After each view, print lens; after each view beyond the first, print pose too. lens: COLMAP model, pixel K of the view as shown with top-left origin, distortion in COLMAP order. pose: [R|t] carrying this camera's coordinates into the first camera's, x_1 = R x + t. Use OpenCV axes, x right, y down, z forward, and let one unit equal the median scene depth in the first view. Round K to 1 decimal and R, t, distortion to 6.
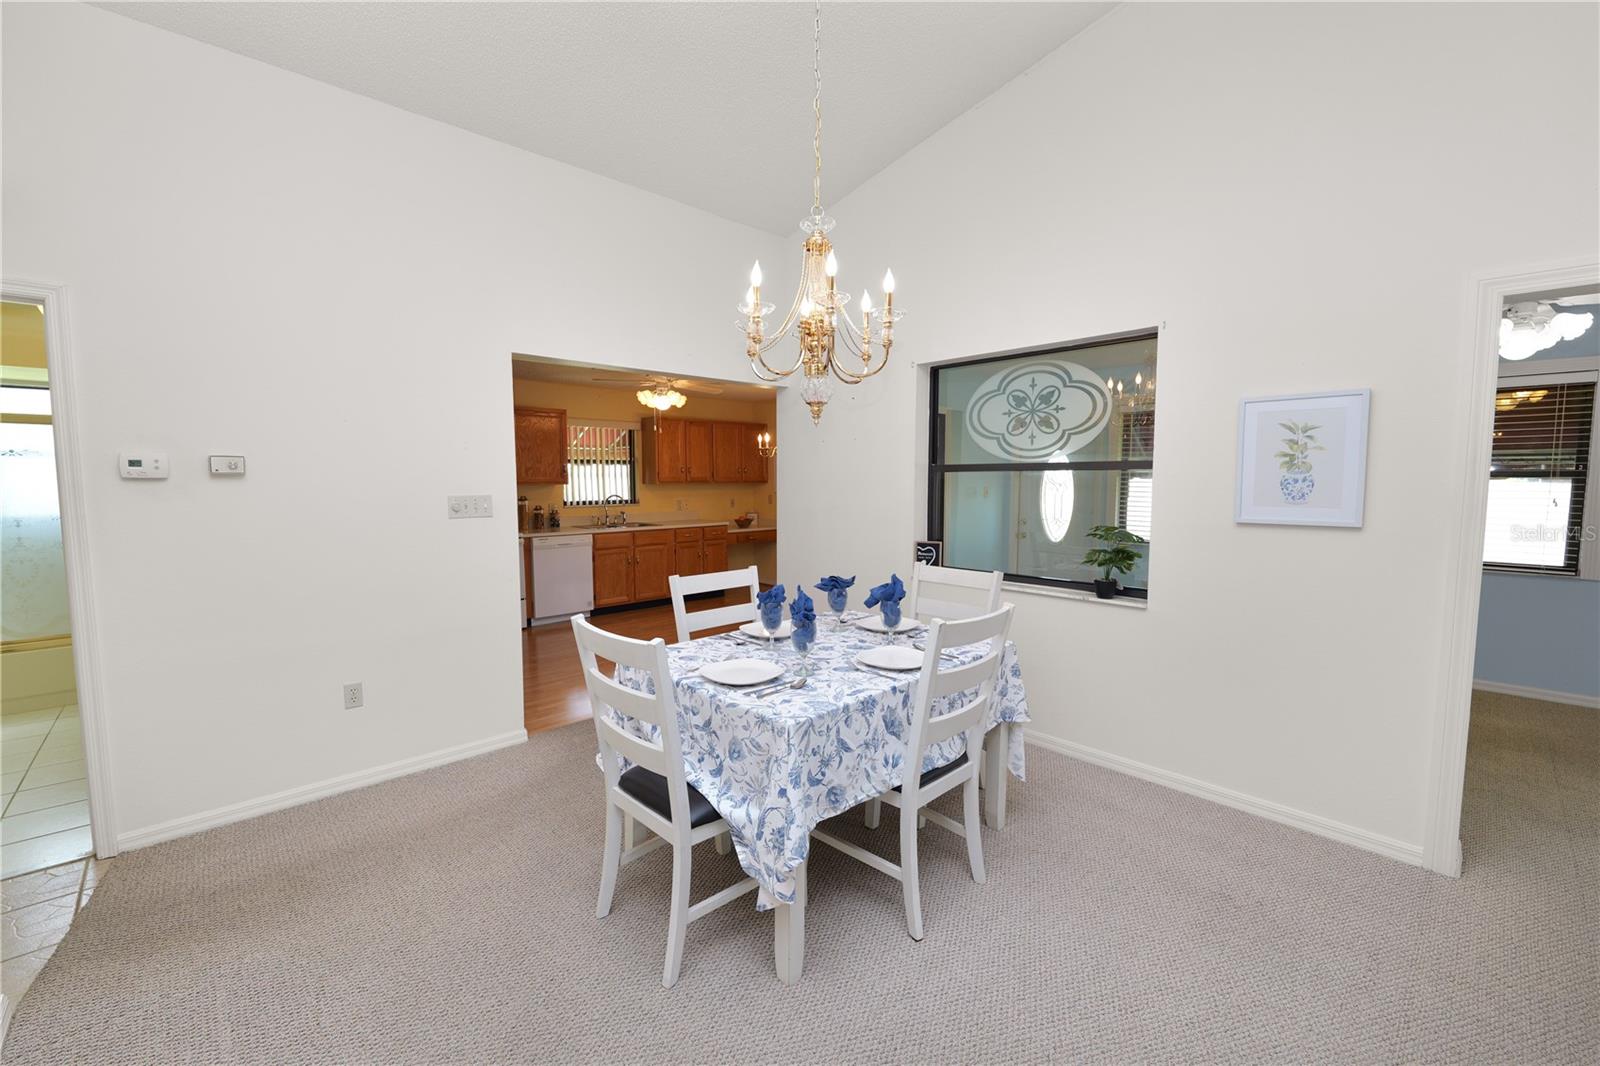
lens RADIAL K [[652.4, 0, 800.0], [0, 652.4, 533.0], [0, 0, 1]] dist [-0.011941, 0.000144]
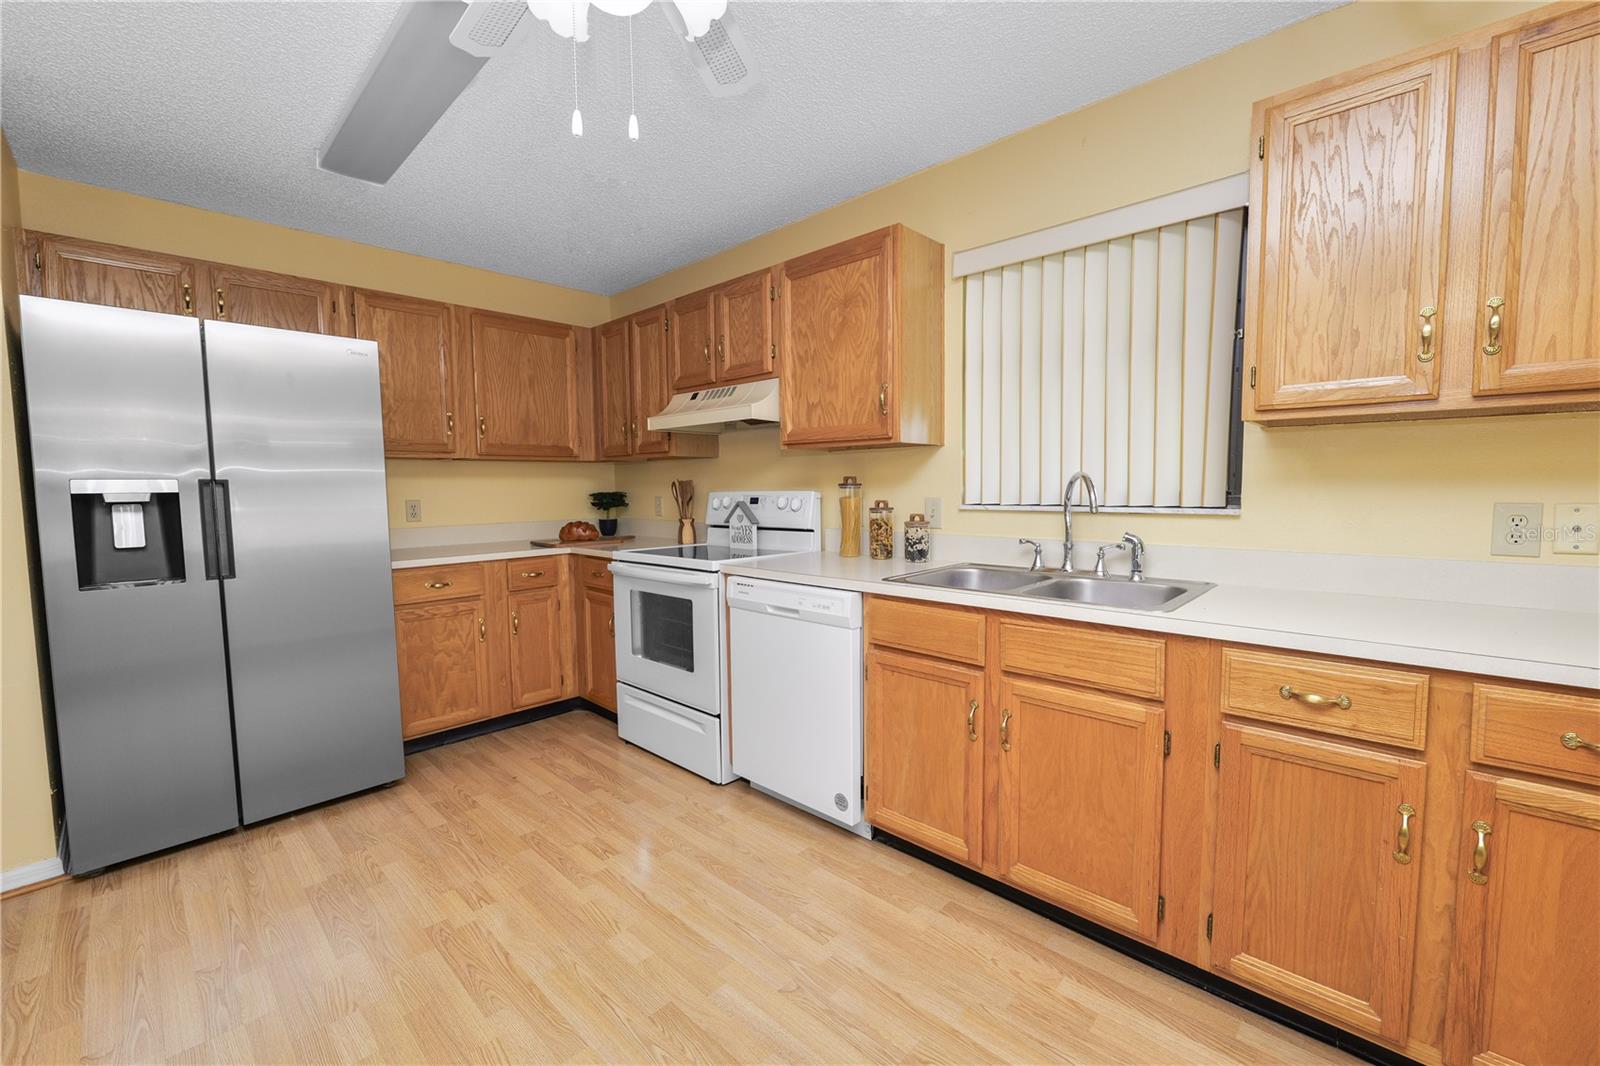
lens RADIAL K [[652.4, 0, 800.0], [0, 652.4, 533.0], [0, 0, 1]] dist [-0.011941, 0.000144]
pose [[0.047646, 0.077063, -0.995887, -0.015831], [-0.071441, 0.994729, 0.073555, -0.095177], [0.996306, 0.067643, 0.052900, 1.851654]]
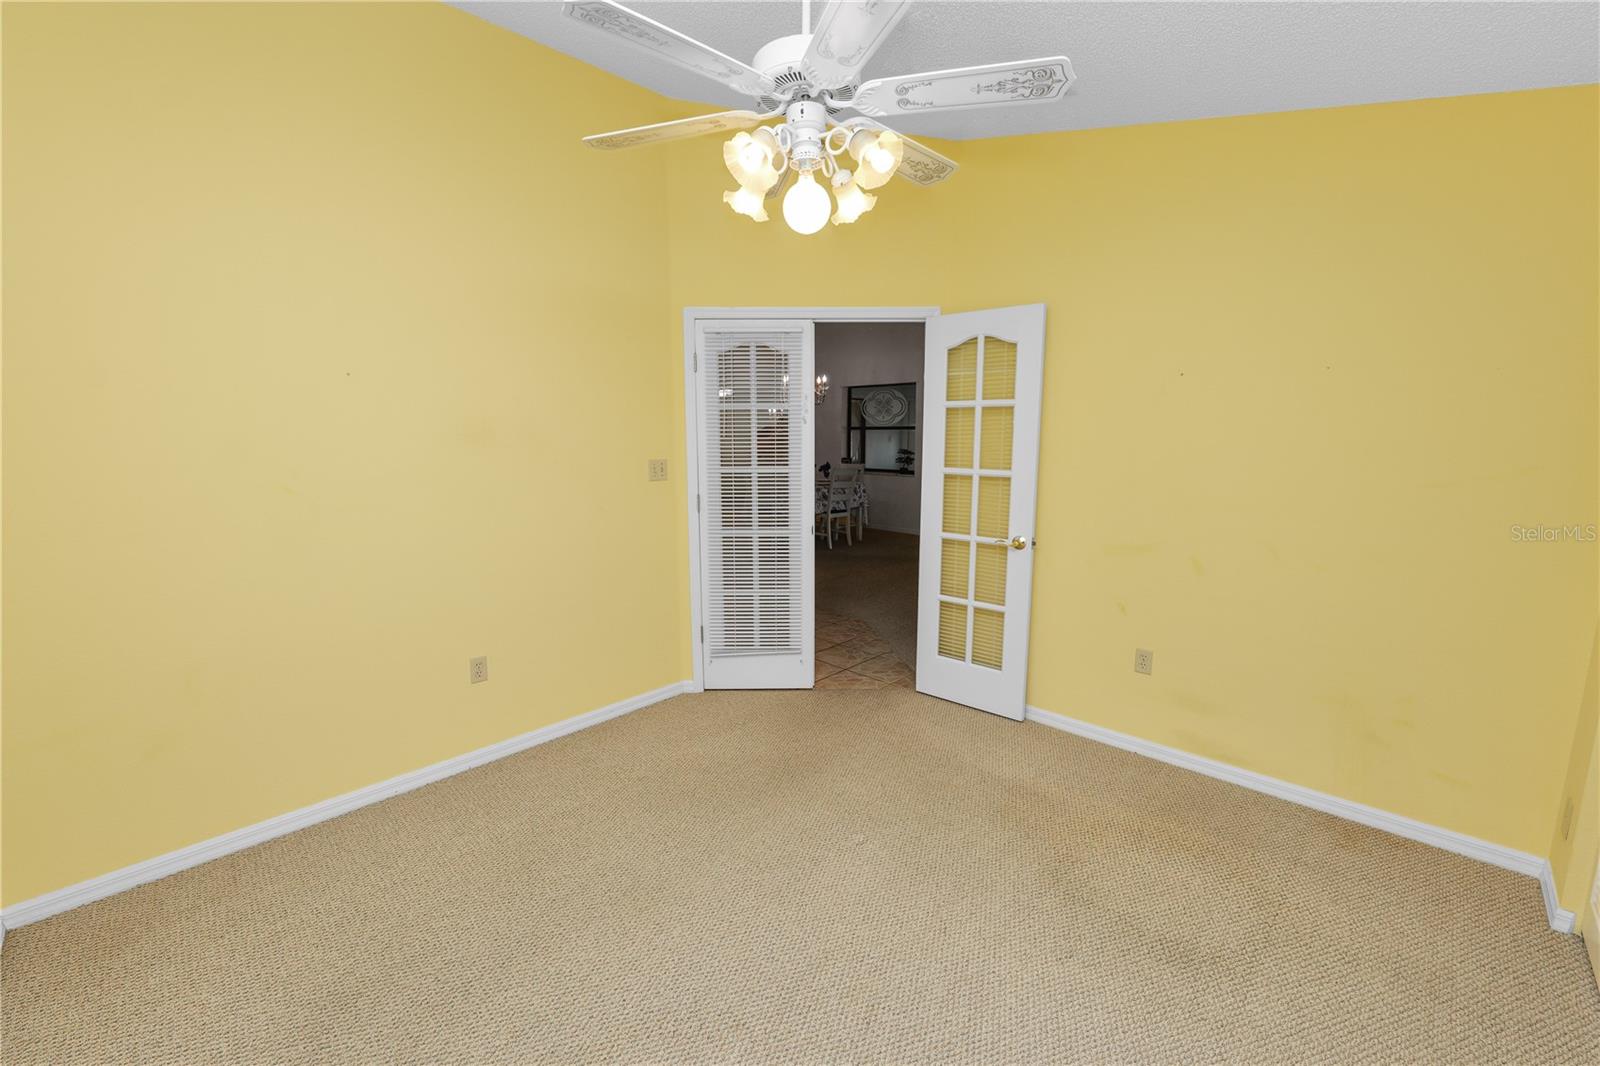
lens RADIAL K [[652.4, 0, 800.0], [0, 652.4, 533.0], [0, 0, 1]] dist [-0.011941, 0.000144]
pose [[0.999197, -0.013798, 0.037618, -0.091825], [0.011275, 0.997725, 0.066464, 0.148721], [-0.038450, -0.065986, 0.997079, -1.716692]]
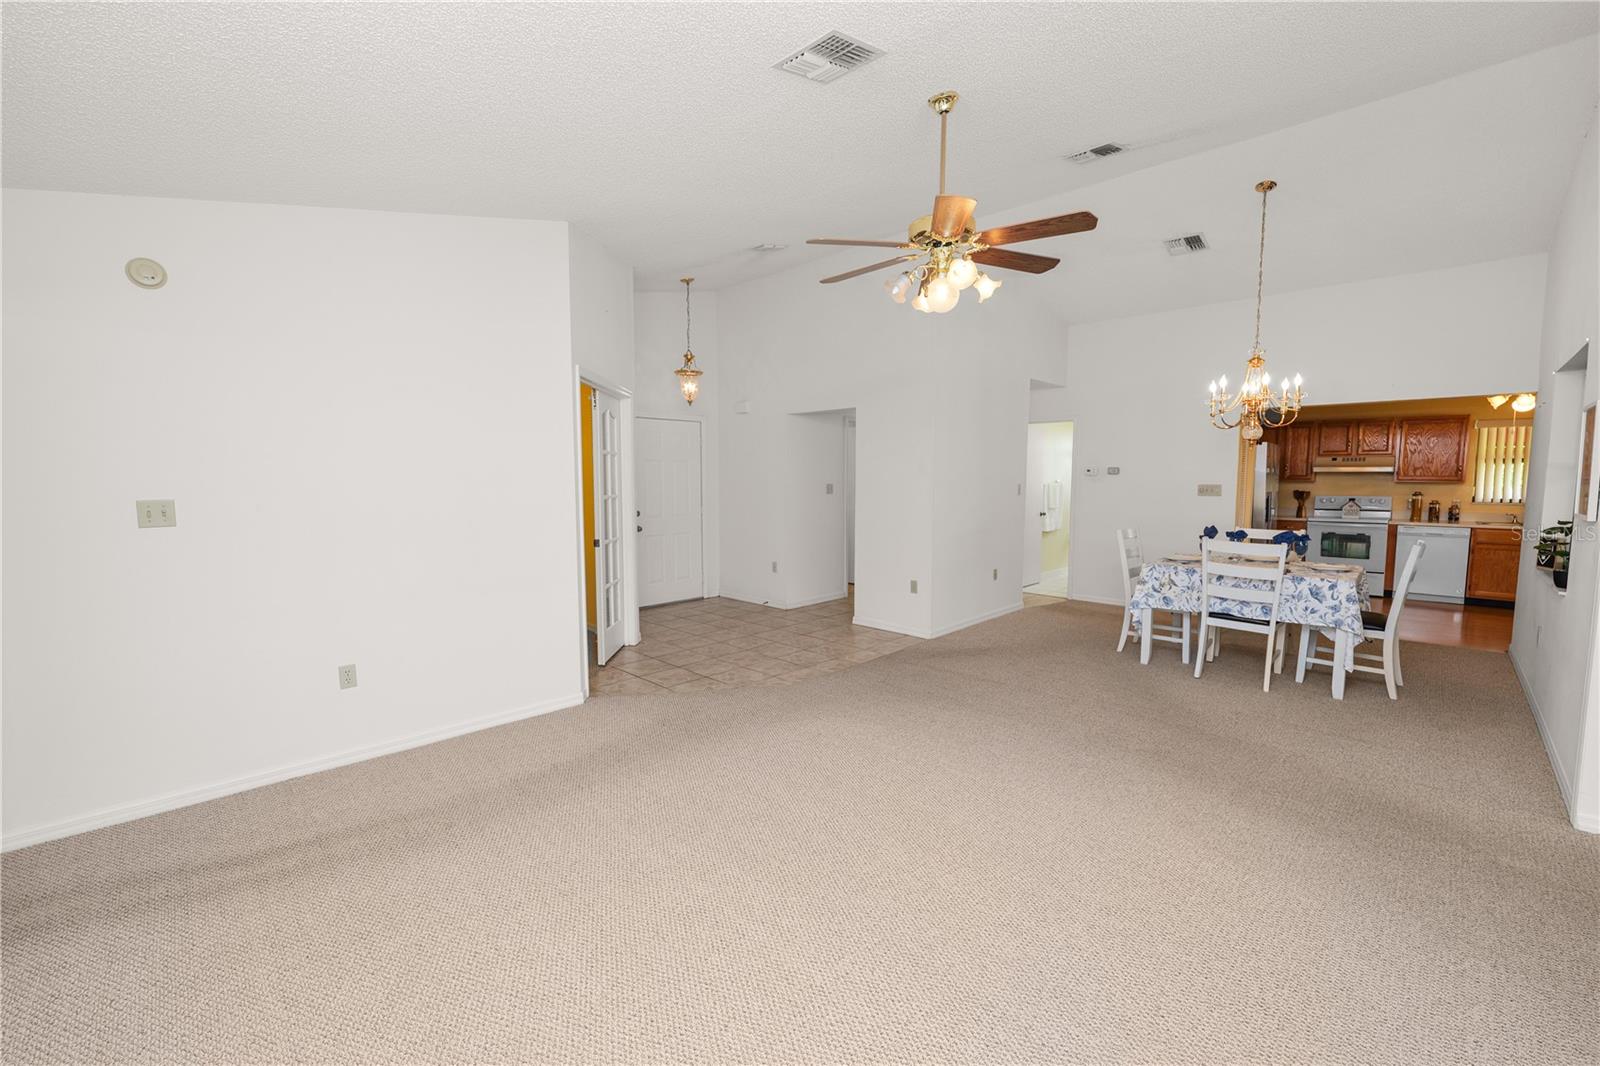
lens RADIAL K [[652.4, 0, 800.0], [0, 652.4, 533.0], [0, 0, 1]] dist [-0.011941, 0.000144]
pose [[0.037182, 0.089701, -0.995274, 1.371934], [-0.084526, 0.992676, 0.086309, 0.022065], [0.995727, 0.080917, 0.044492, -0.312375]]
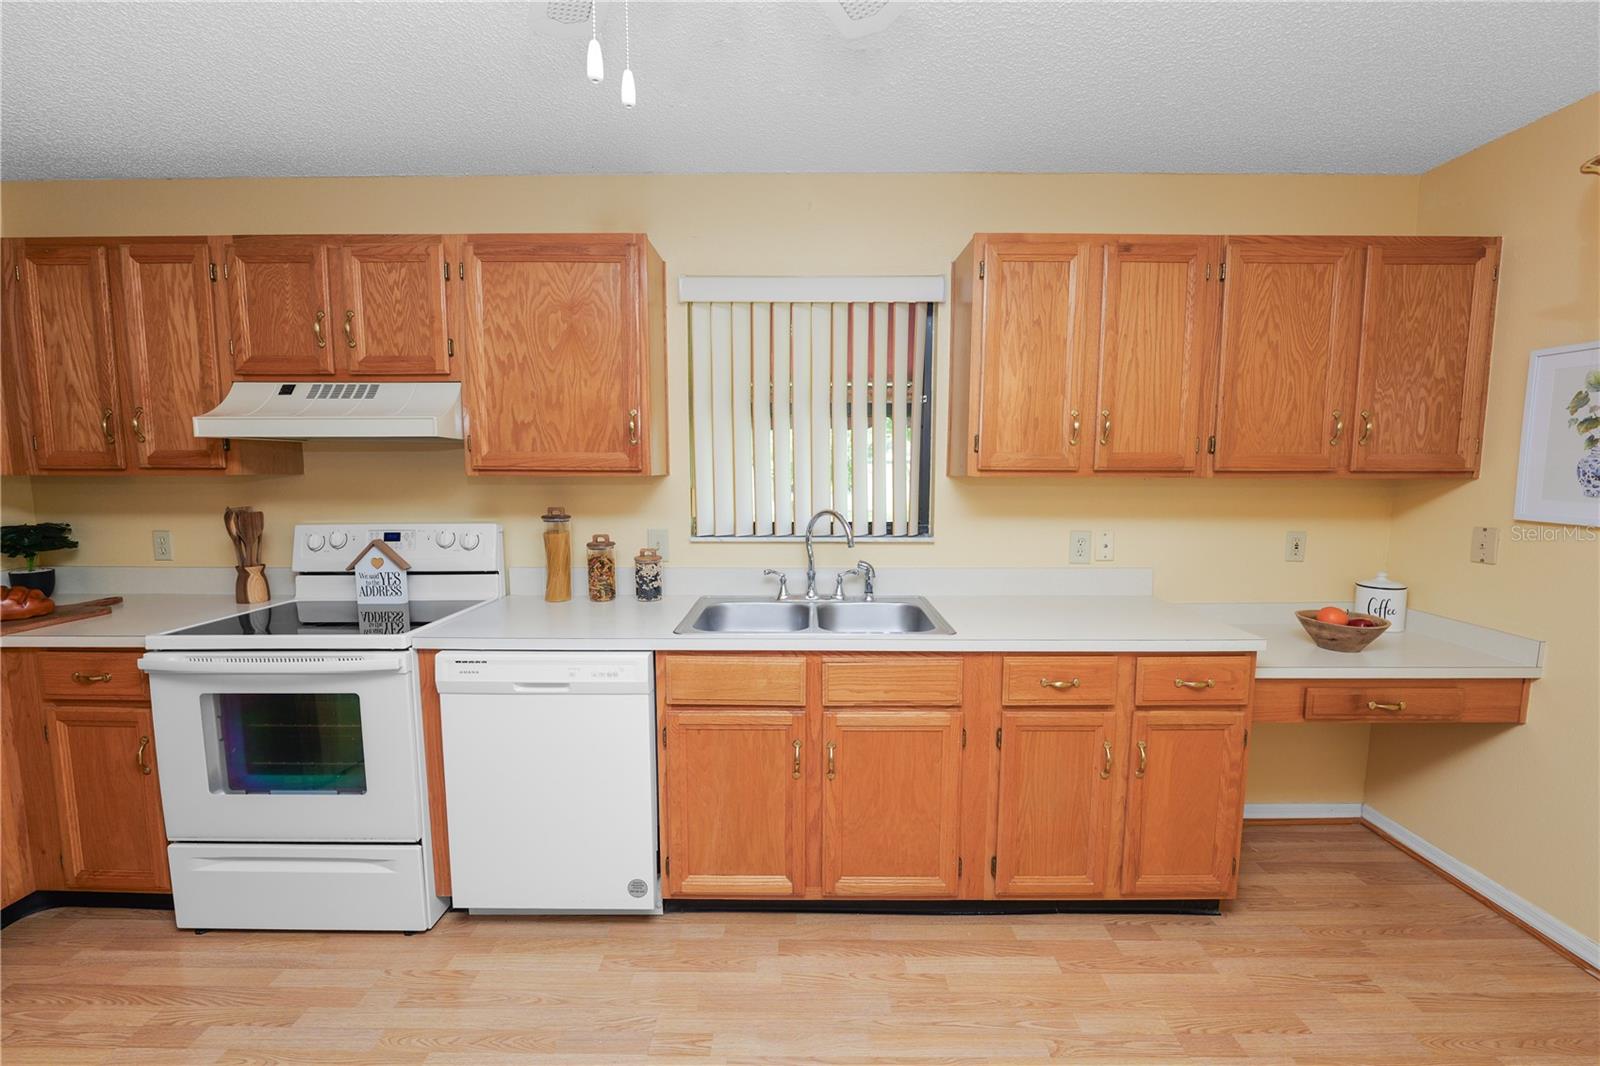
lens RADIAL K [[652.4, 0, 800.0], [0, 652.4, 533.0], [0, 0, 1]] dist [-0.011941, 0.000144]
pose [[0.720167, 0.075154, -0.689719, -0.162536], [-0.060991, 0.997125, 0.044967, -0.129748], [0.691115, 0.009683, 0.722680, 1.630820]]
